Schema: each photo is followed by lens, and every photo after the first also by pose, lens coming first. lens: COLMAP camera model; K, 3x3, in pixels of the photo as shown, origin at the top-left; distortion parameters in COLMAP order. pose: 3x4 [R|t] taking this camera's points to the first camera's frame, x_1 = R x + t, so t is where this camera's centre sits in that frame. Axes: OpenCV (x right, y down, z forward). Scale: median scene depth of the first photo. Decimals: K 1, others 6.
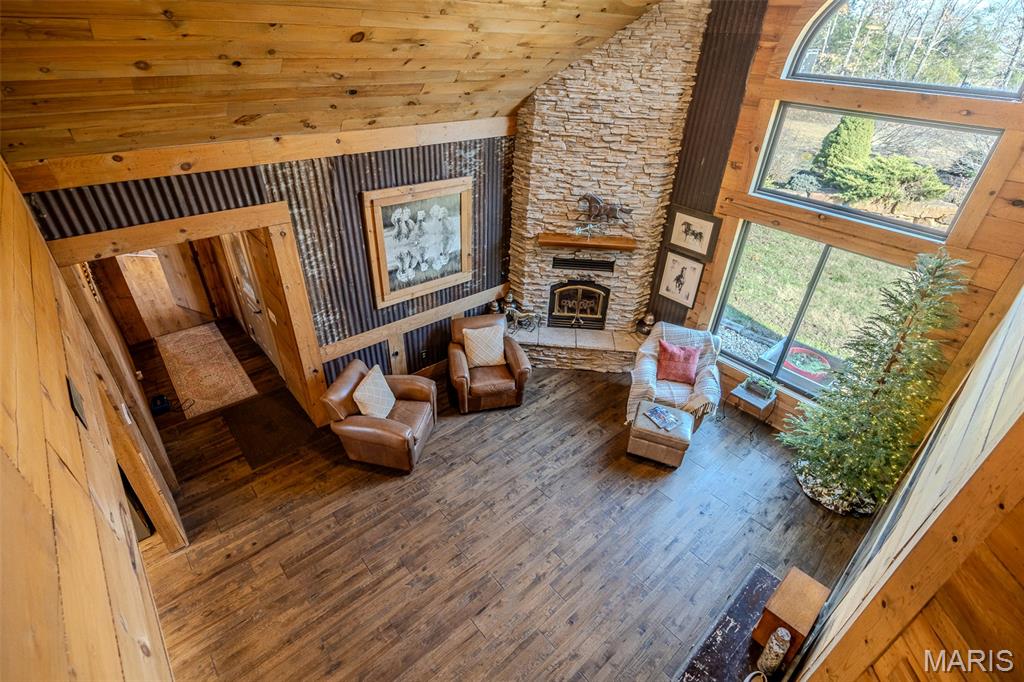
lens RADIAL K [[482.0, 0, 509.8], [0, 482.0, 339.8], [0, 0, 1]] dist [-0.010071, 0.000070]
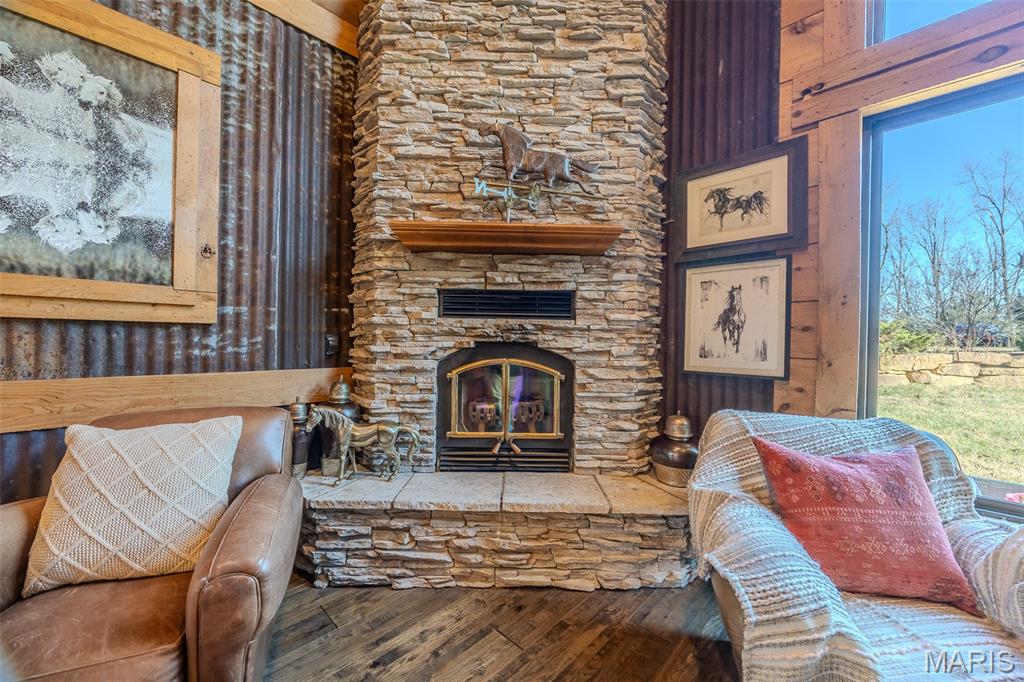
lens RADIAL K [[392.0, 0, 513.8], [0, 392.0, 339.4], [0, 0, 1]] dist [-0.001067, -0.000199]
pose [[0.996861, -0.017631, 0.077189, 0.151072], [0.056094, 0.845294, -0.531348, 0.075263], [-0.055879, 0.534010, 0.843630, 0.826712]]
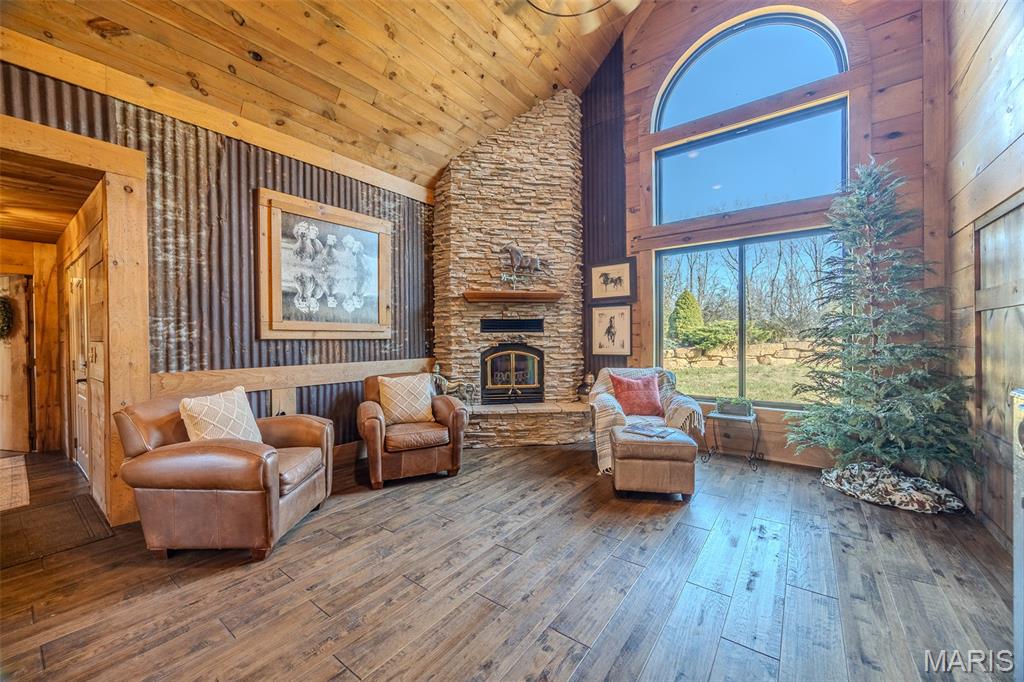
lens RADIAL K [[392.0, 0, 509.5], [0, 392.0, 341.0], [0, 0, 1]] dist [-0.001067, -0.000199]
pose [[0.978822, -0.043971, 0.199936, -0.012462], [0.143473, 0.844010, -0.516781, 0.317251], [-0.146024, 0.534522, 0.832444, 0.425955]]
